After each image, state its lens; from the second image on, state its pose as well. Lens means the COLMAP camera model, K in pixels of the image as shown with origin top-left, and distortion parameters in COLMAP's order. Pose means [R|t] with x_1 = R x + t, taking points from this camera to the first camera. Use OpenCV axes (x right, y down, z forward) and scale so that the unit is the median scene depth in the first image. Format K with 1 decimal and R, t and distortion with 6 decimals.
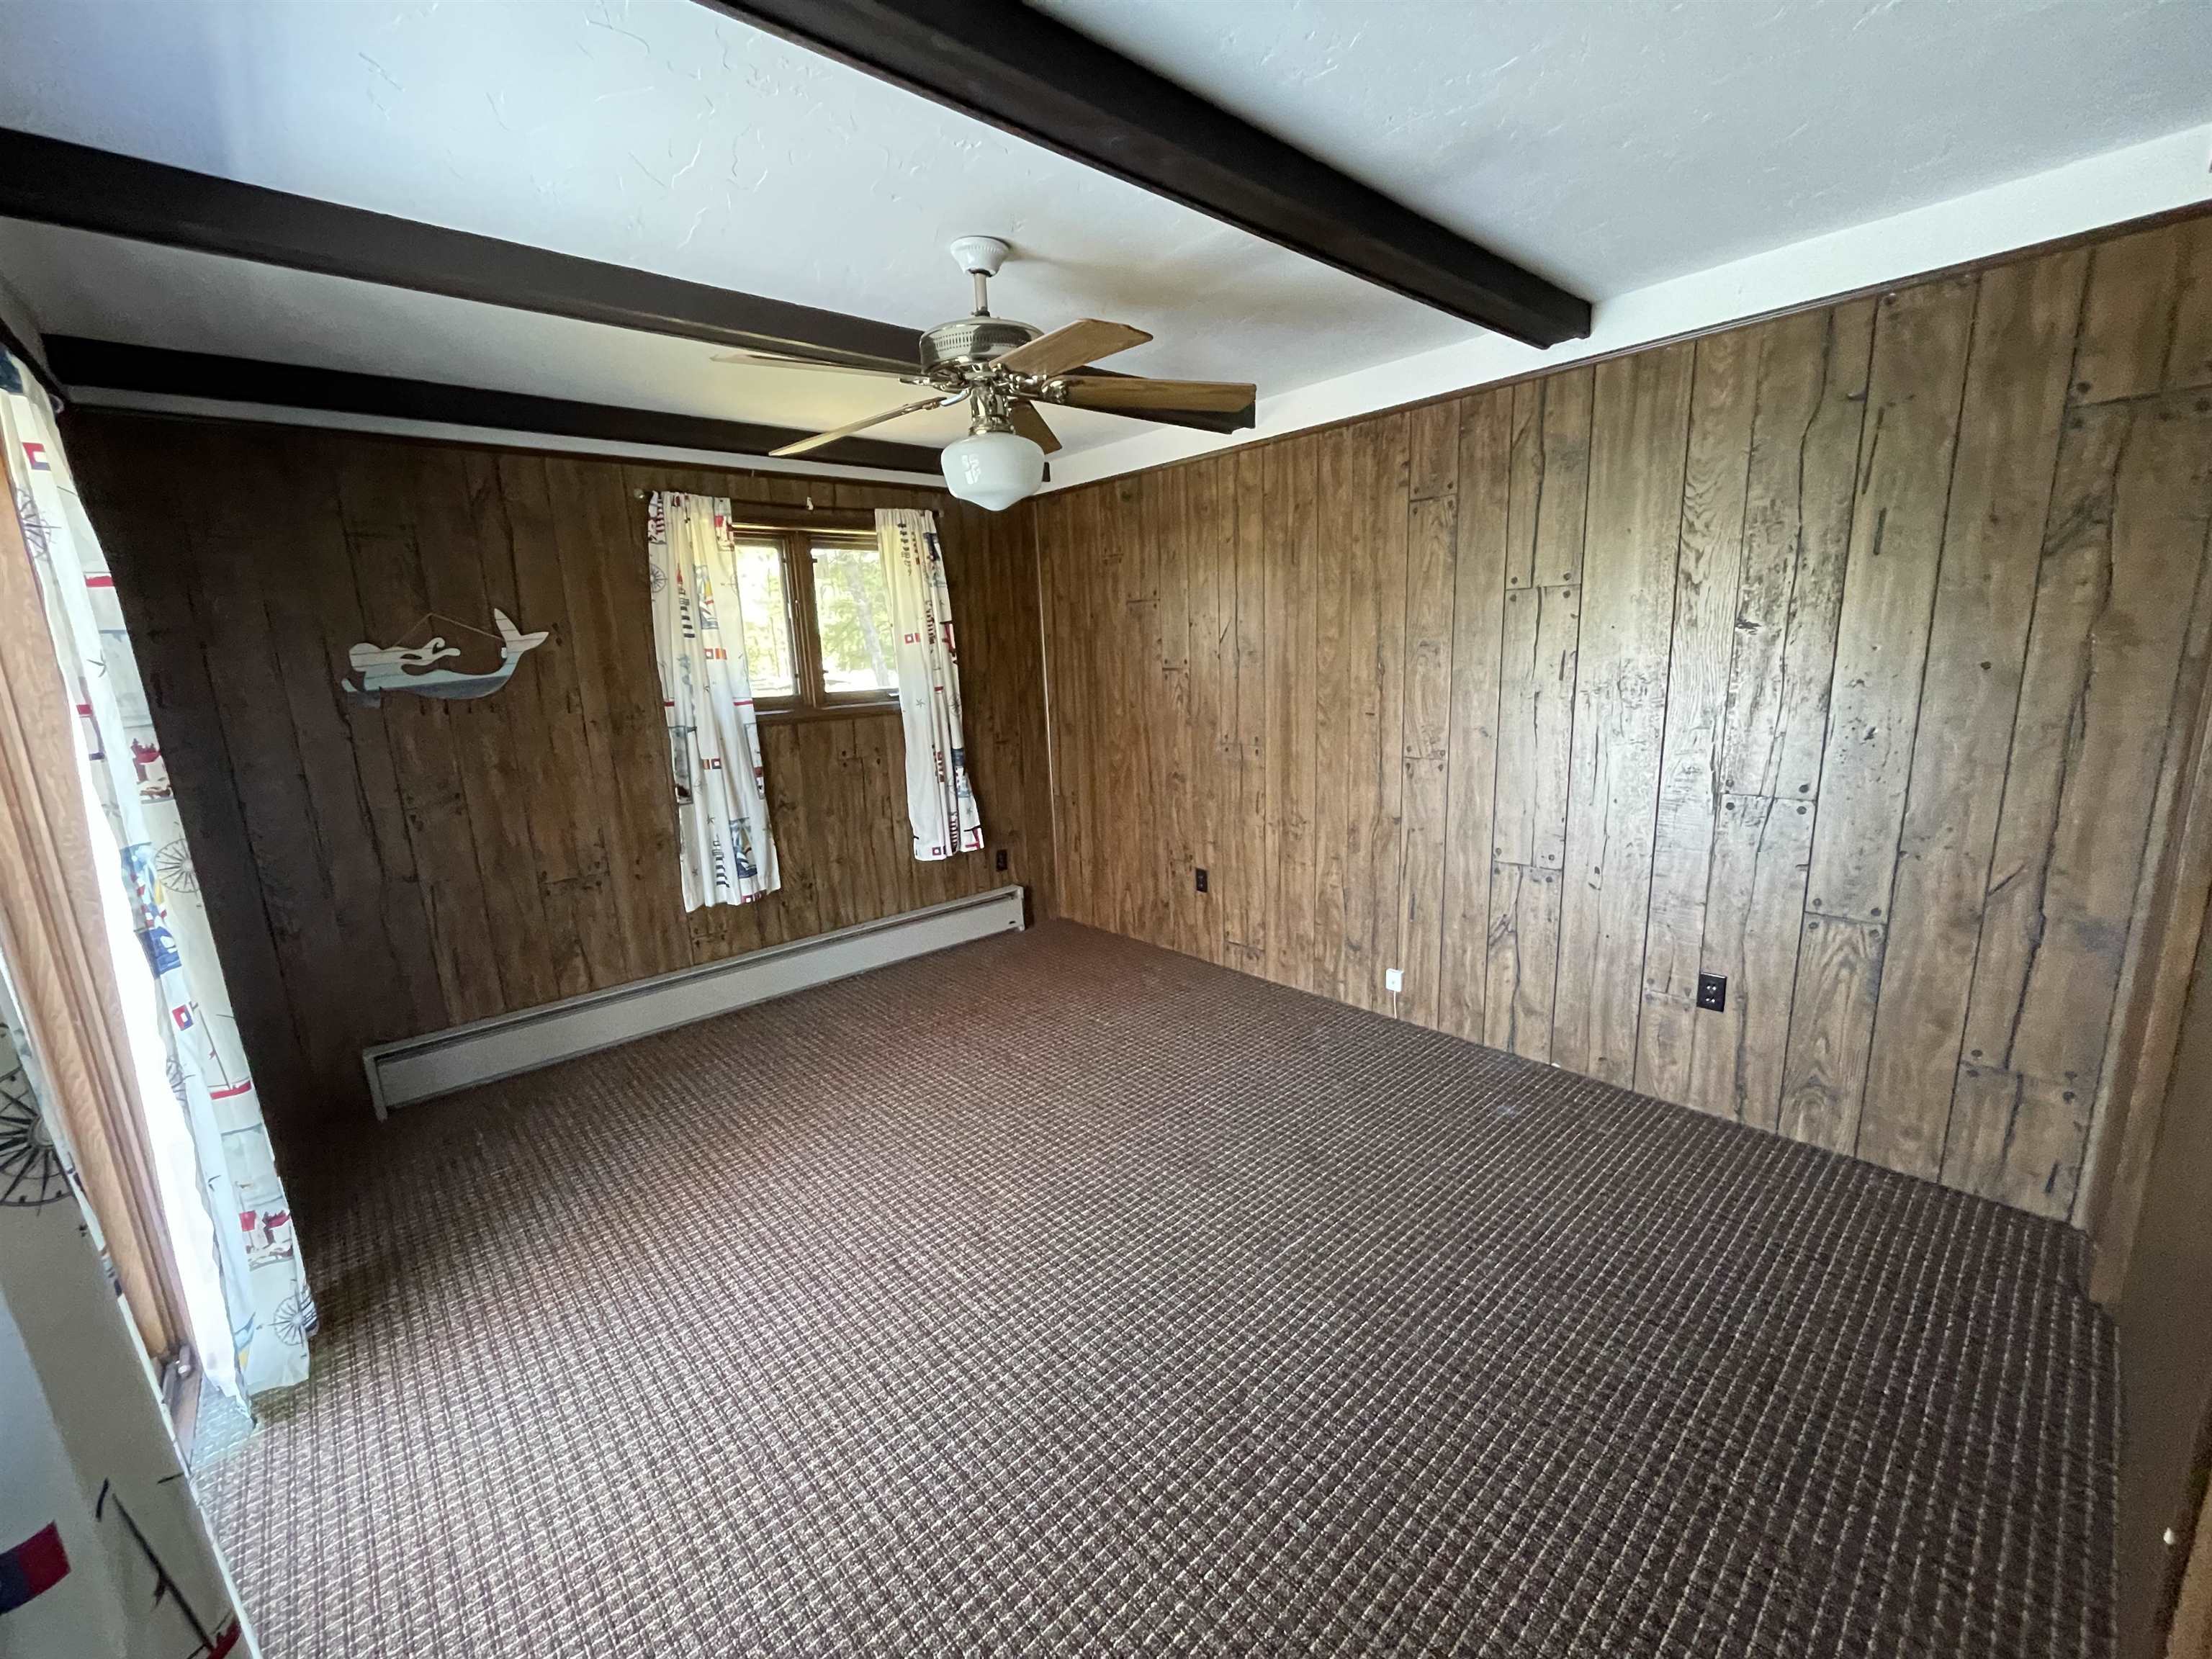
lens RADIAL K [[891.1, 0, 1102.7], [0, 891.1, 833.0], [0, 0, 1]] dist [-0.006005, 0.000070]
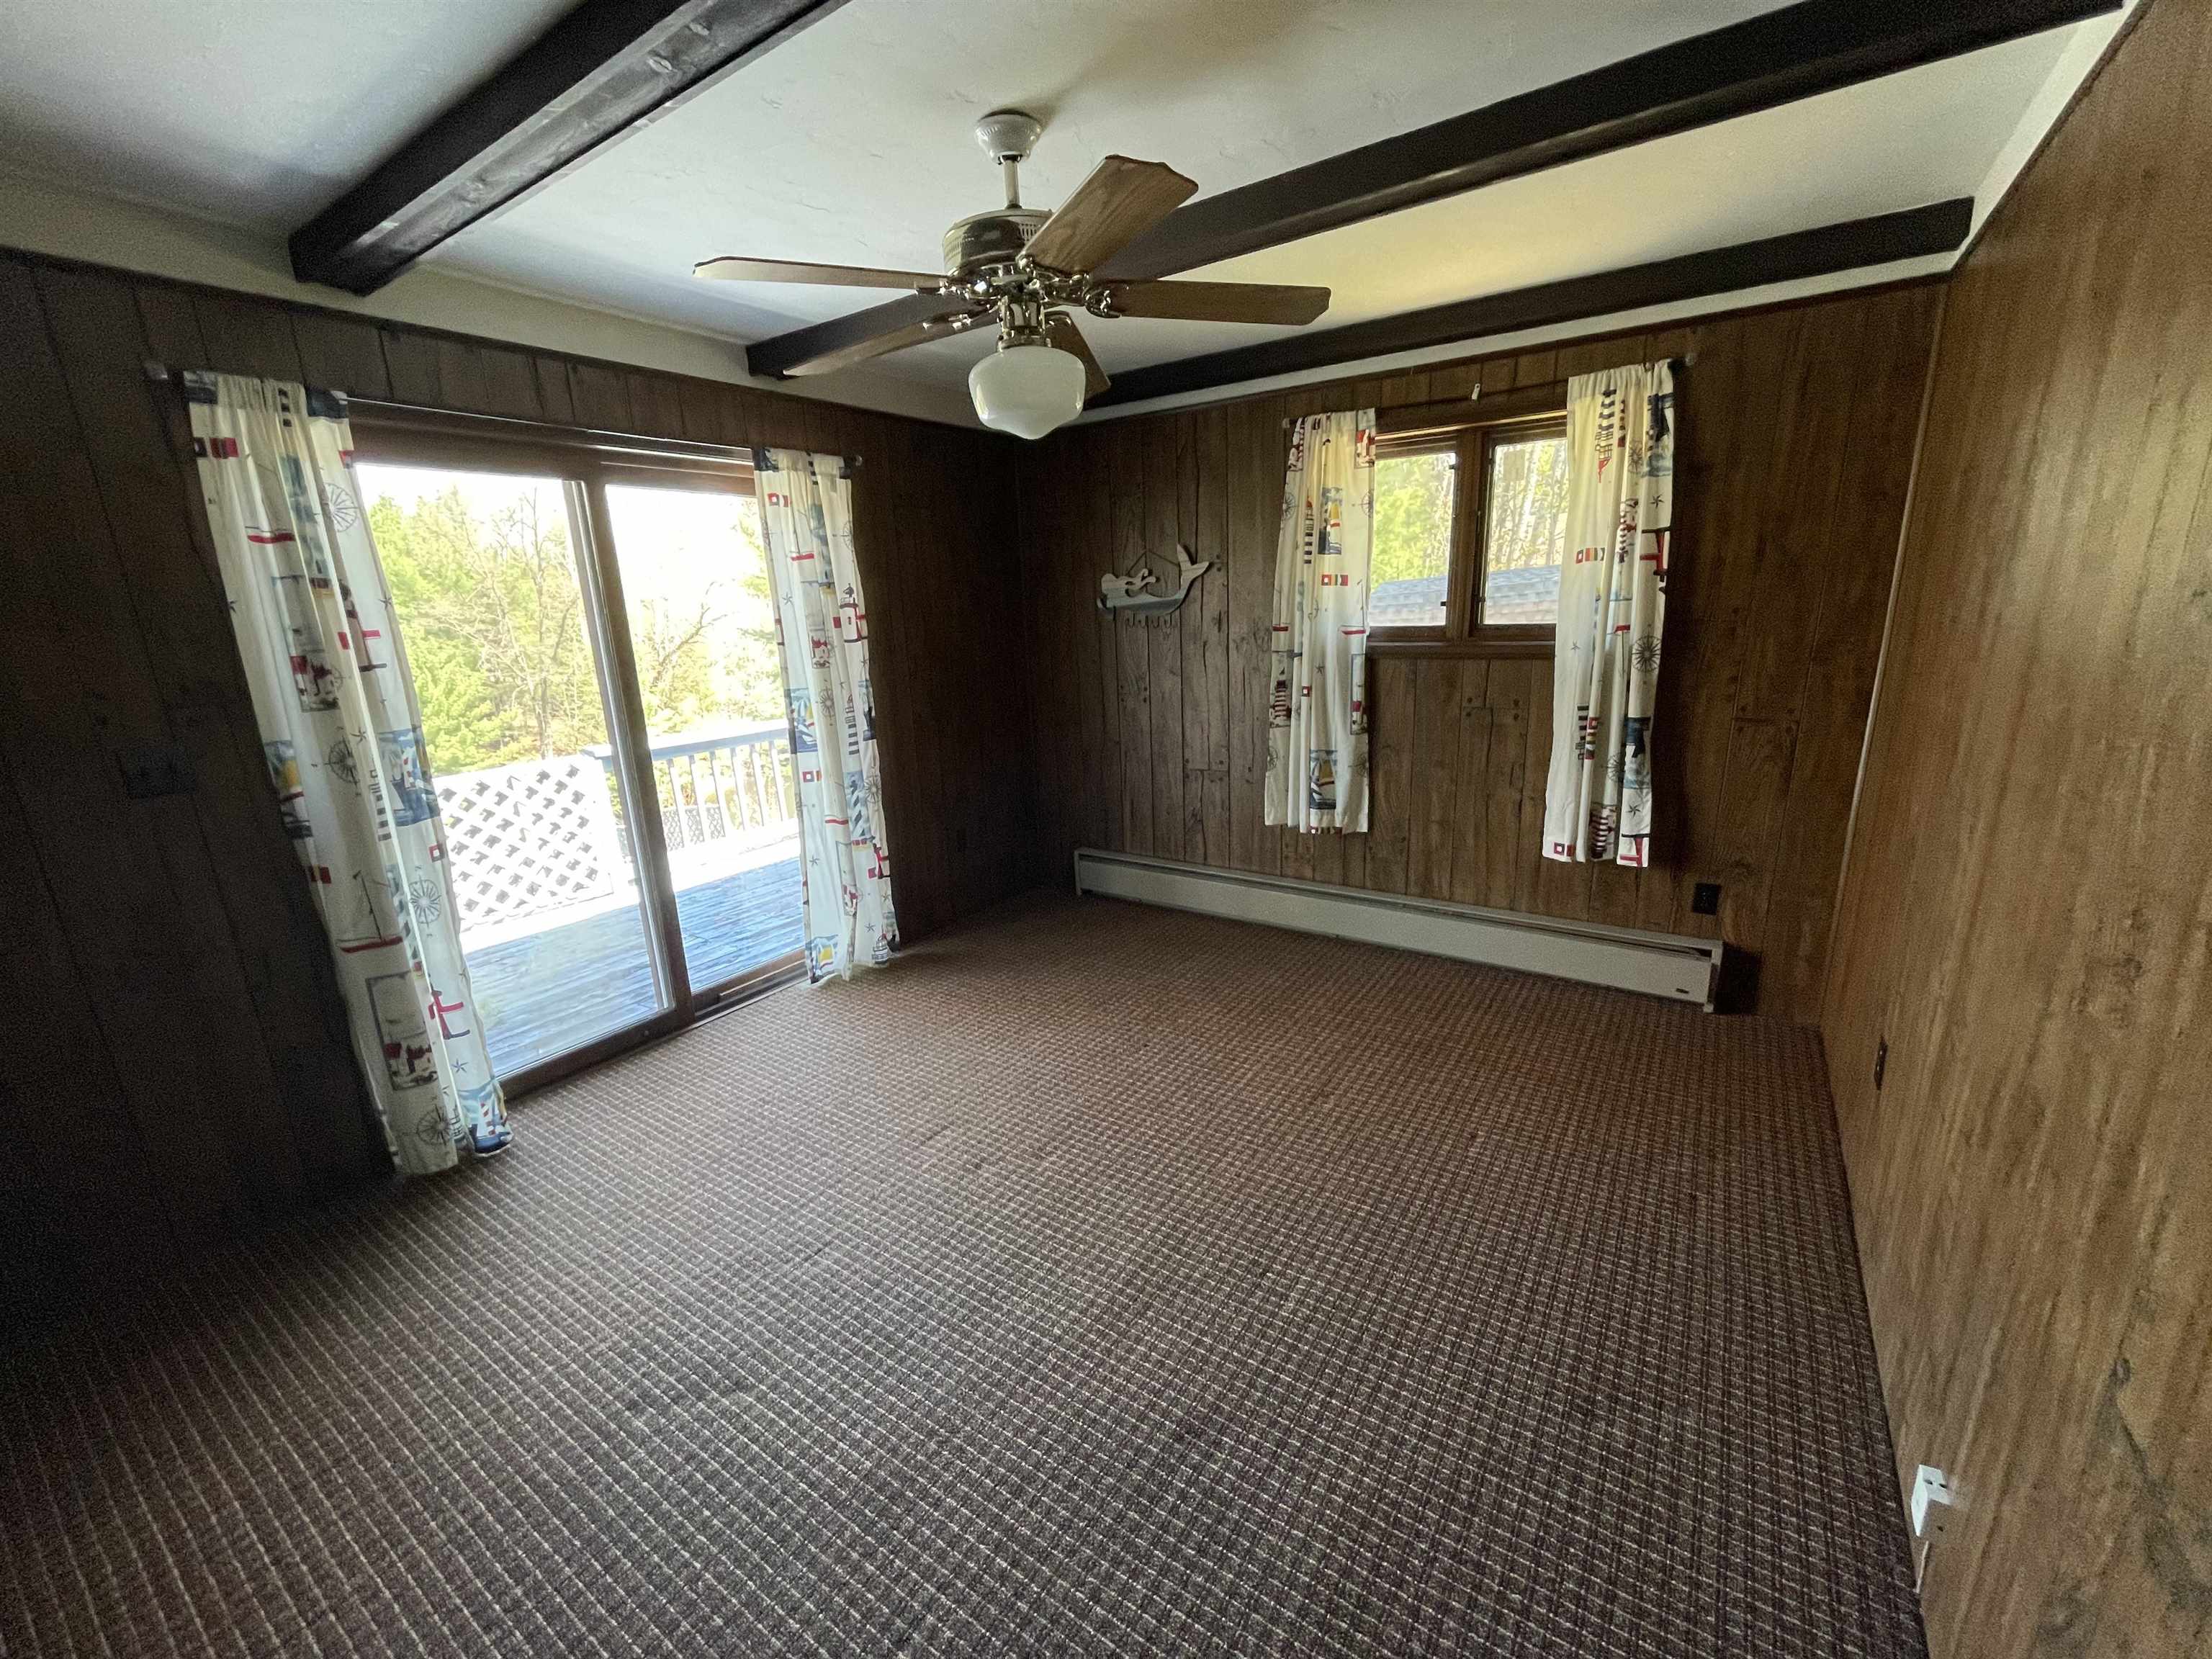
lens RADIAL K [[891.1, 0, 1103.4], [0, 891.1, 829.2], [0, 0, 1]] dist [-0.006005, 0.000070]
pose [[0.237892, 0.271198, -0.932662, 0.470600], [-0.169212, 0.957117, 0.235148, -0.120282], [0.956439, 0.101878, 0.273580, 0.494425]]
